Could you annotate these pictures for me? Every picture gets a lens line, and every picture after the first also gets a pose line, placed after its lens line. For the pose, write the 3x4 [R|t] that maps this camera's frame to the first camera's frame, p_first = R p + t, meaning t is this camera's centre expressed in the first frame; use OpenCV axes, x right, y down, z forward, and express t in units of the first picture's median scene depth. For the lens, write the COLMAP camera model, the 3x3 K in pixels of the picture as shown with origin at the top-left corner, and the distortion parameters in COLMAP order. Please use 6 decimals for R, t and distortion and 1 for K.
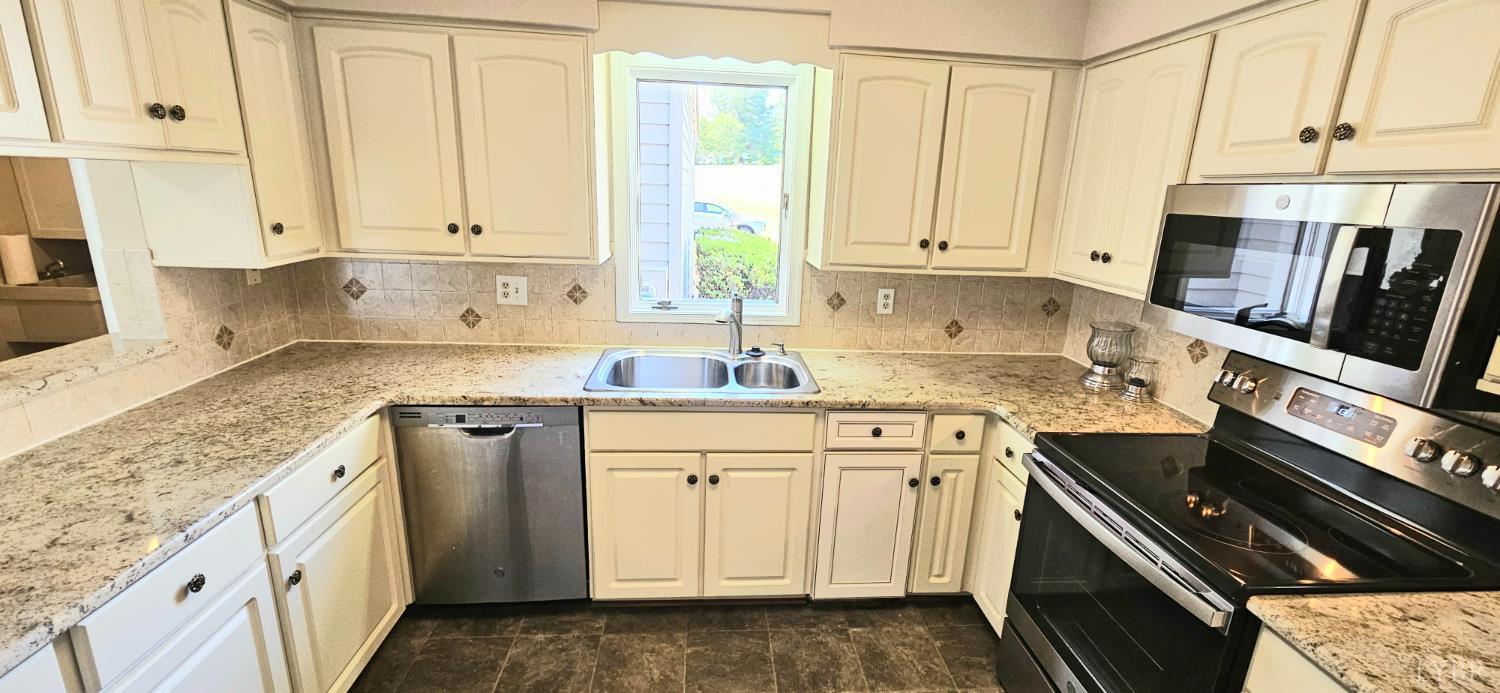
lens RADIAL K [[616.1, 0, 756.9], [0, 616.1, 349.0], [0, 0, 1]] dist [0.002856, -0.000827]
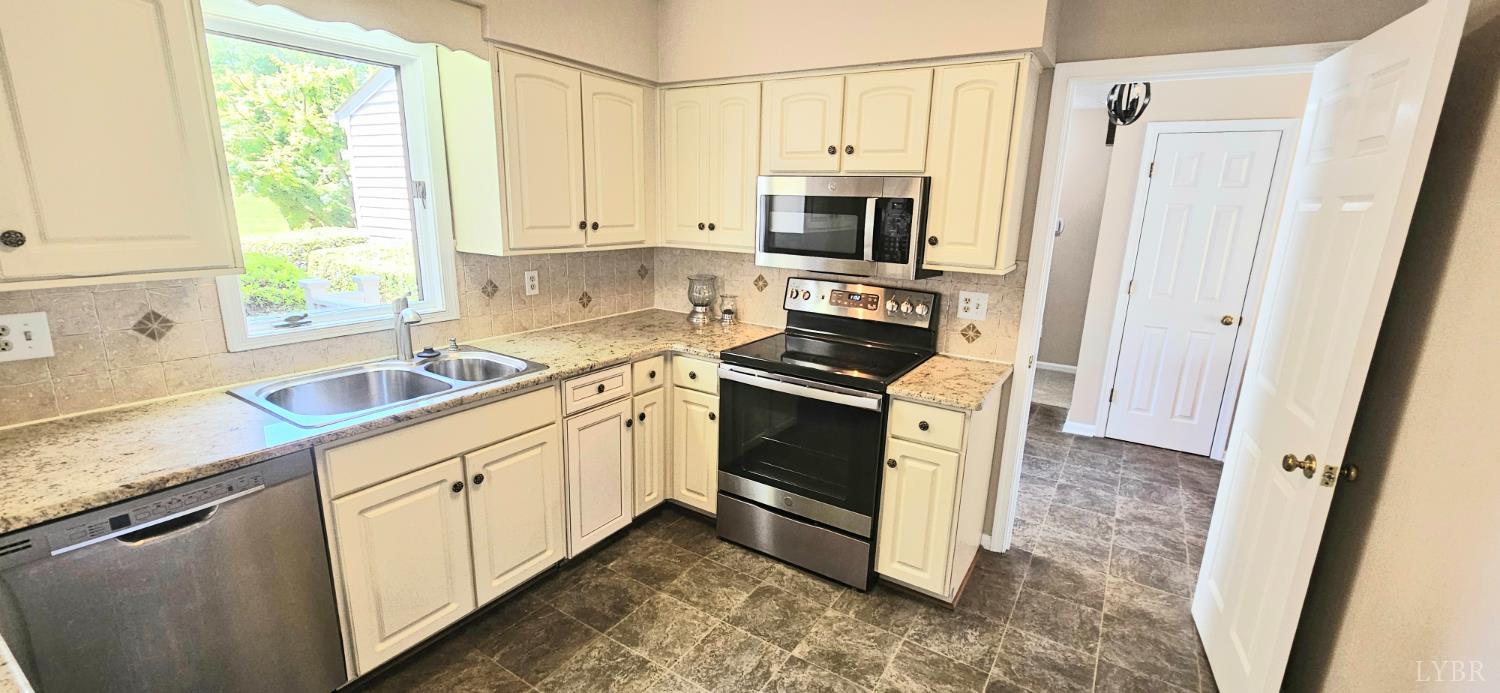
lens RADIAL K [[616.1, 0, 756.9], [0, 616.1, 349.0], [0, 0, 1]] dist [0.002856, -0.000827]
pose [[0.606058, -0.206829, 0.768059, -0.489248], [0.196088, 0.974650, 0.107733, -0.004679], [-0.770872, 0.085314, 0.631252, 0.036562]]
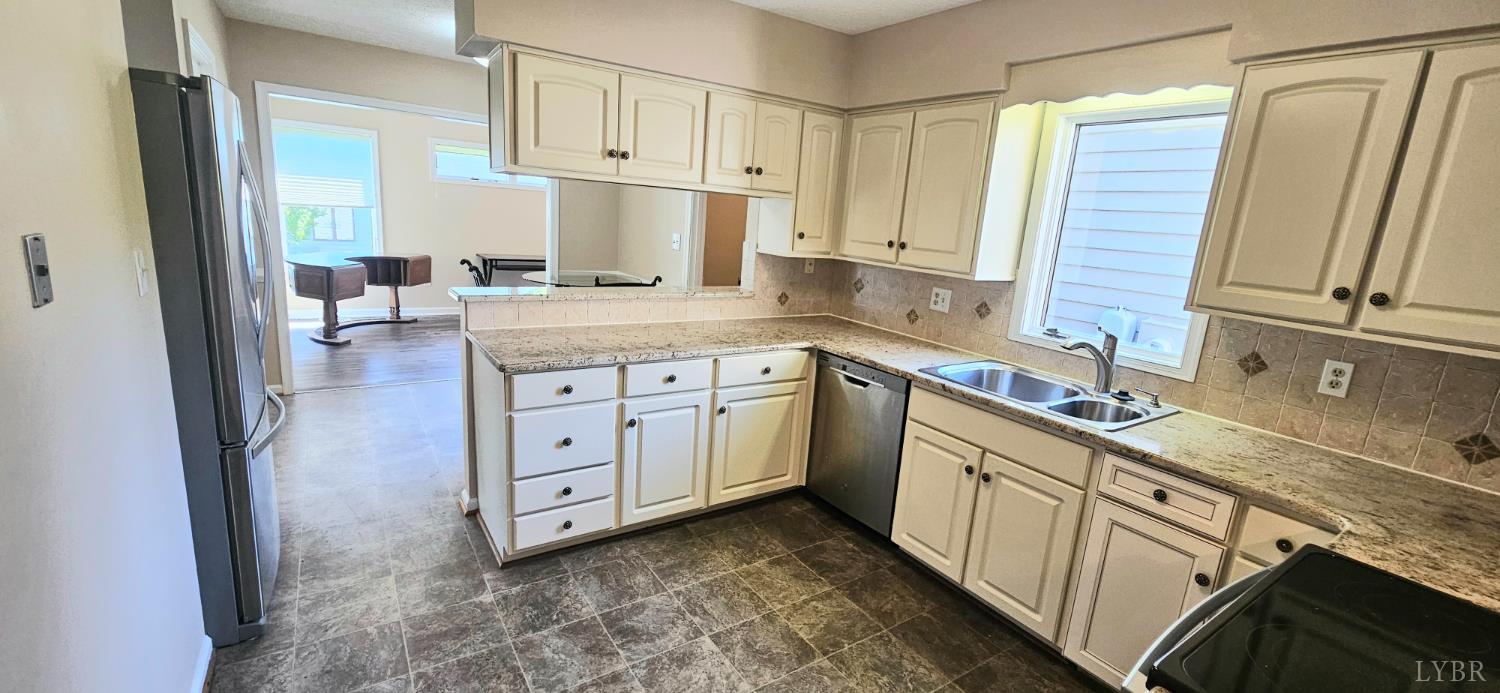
lens RADIAL K [[616.1, 0, 756.9], [0, 616.1, 349.0], [0, 0, 1]] dist [0.002856, -0.000827]
pose [[0.493579, 0.184119, -0.849988, 0.591991], [-0.275207, 0.960177, 0.048178, 0.052053], [0.825010, 0.210143, 0.524594, 0.050053]]
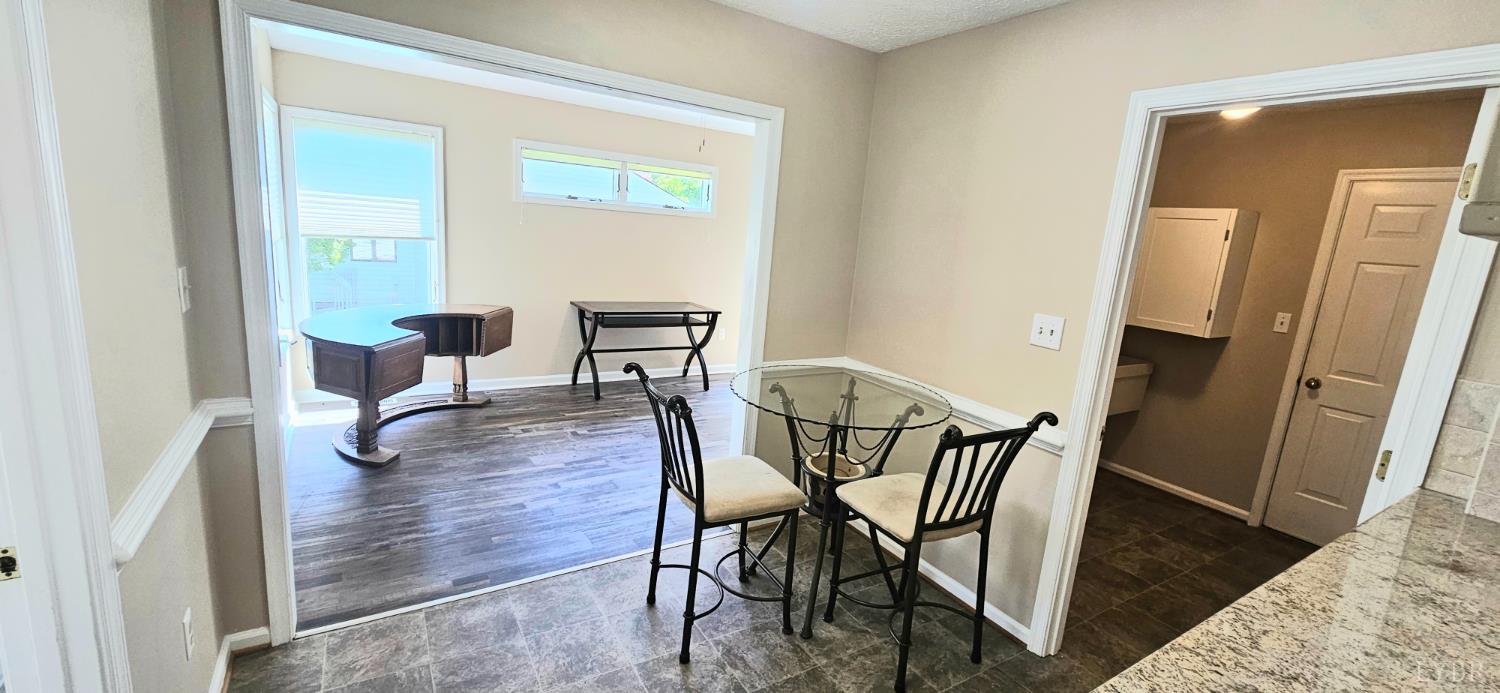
lens RADIAL K [[603.5, 0, 745.6], [0, 603.5, 364.9], [0, 0, 1]] dist [0.001106, -0.000136]
pose [[0.451325, 0.182781, -0.873440, 0.445954], [-0.292377, 0.955058, 0.048784, 0.051585], [0.843102, 0.233357, 0.484482, 0.037491]]
